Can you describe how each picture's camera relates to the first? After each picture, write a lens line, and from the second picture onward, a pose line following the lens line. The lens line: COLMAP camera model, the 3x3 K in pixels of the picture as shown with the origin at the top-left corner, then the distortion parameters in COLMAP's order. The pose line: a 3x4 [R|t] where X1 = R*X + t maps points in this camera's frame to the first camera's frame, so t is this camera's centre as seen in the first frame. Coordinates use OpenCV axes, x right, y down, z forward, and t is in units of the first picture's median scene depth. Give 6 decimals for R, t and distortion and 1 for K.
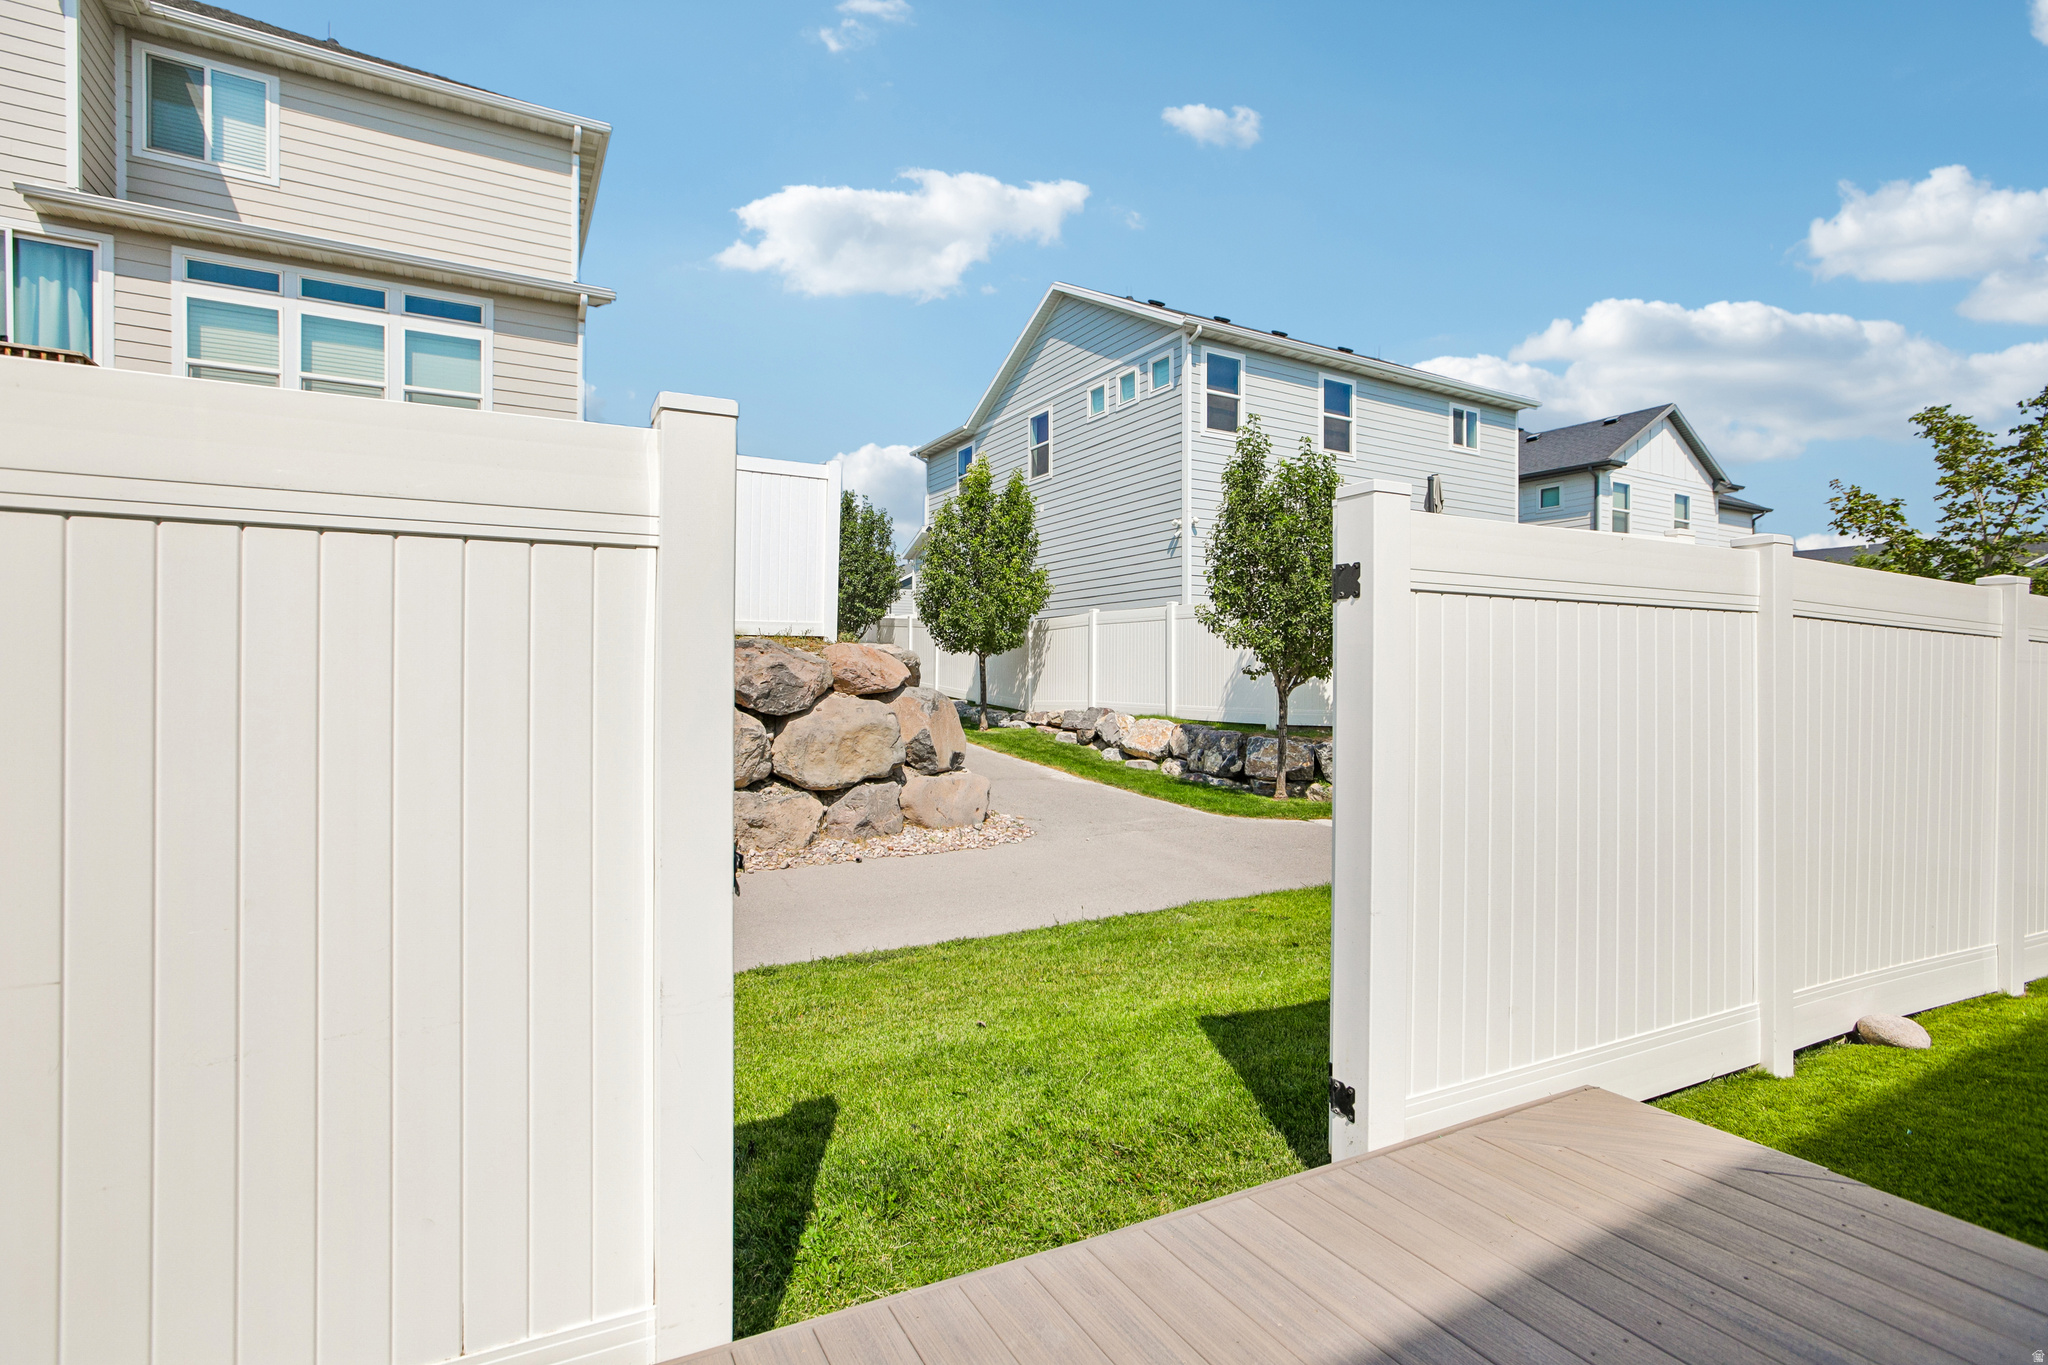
lens RADIAL K [[930.7, 0, 1018.0], [0, 930.7, 659.8], [0, 0, 1]] dist [-0.001175, 0.000214]
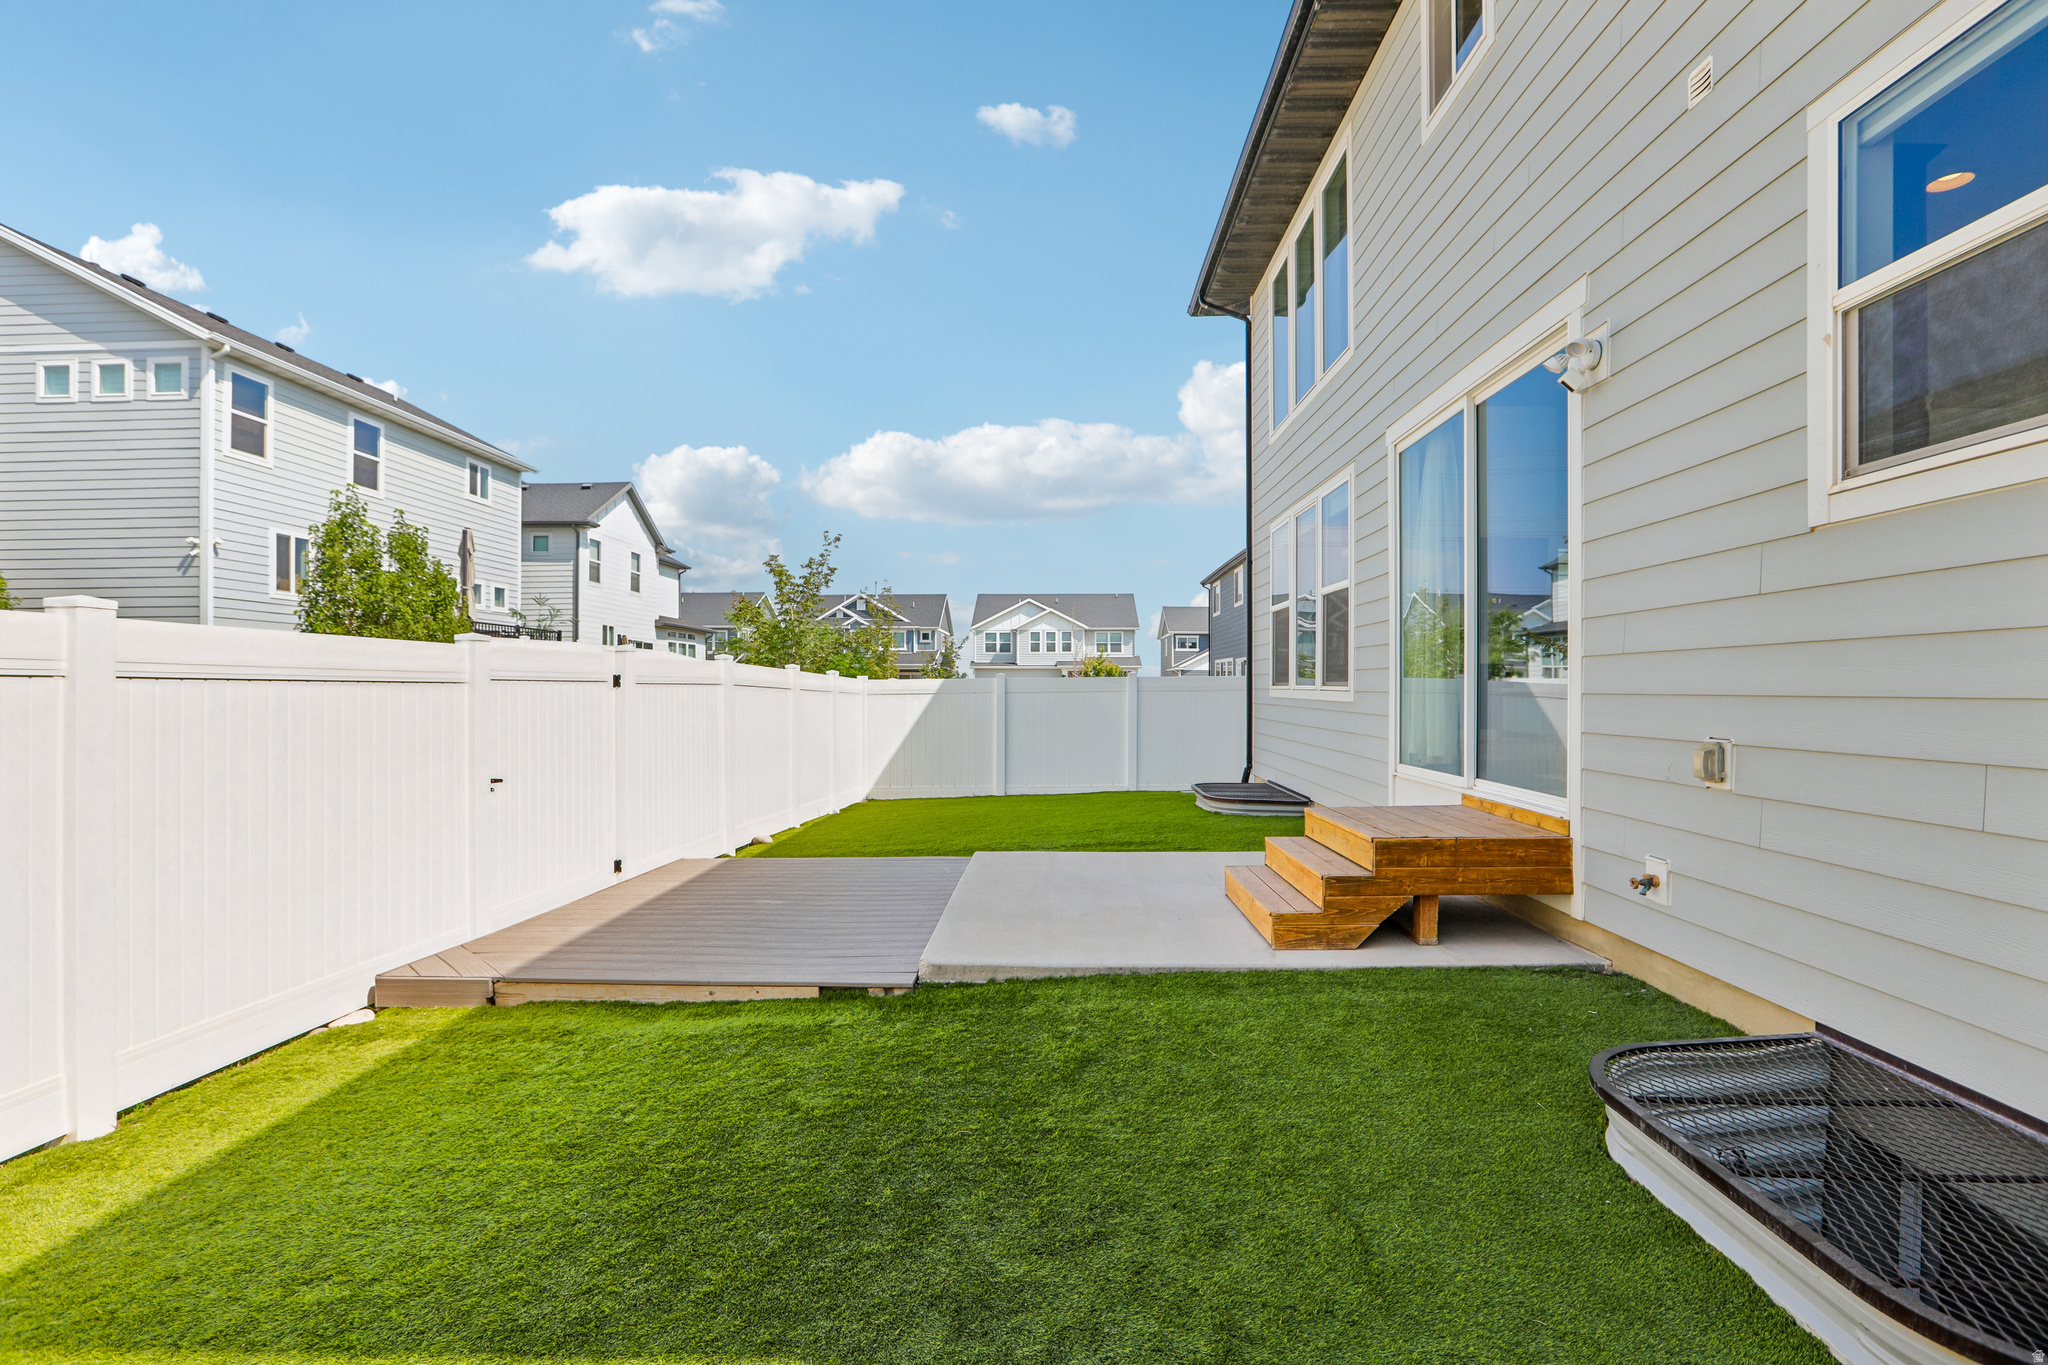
lens RADIAL K [[971.0, 0, 1024.0], [0, 971.0, 682.5], [0, 0, 1]] dist [-0.001485, 0.000084]
pose [[0.522454, -0.002611, 0.852664, -0.213471], [-0.007835, 0.999938, 0.007863, -0.014771], [-0.852632, -0.010789, 0.522401, -0.230308]]
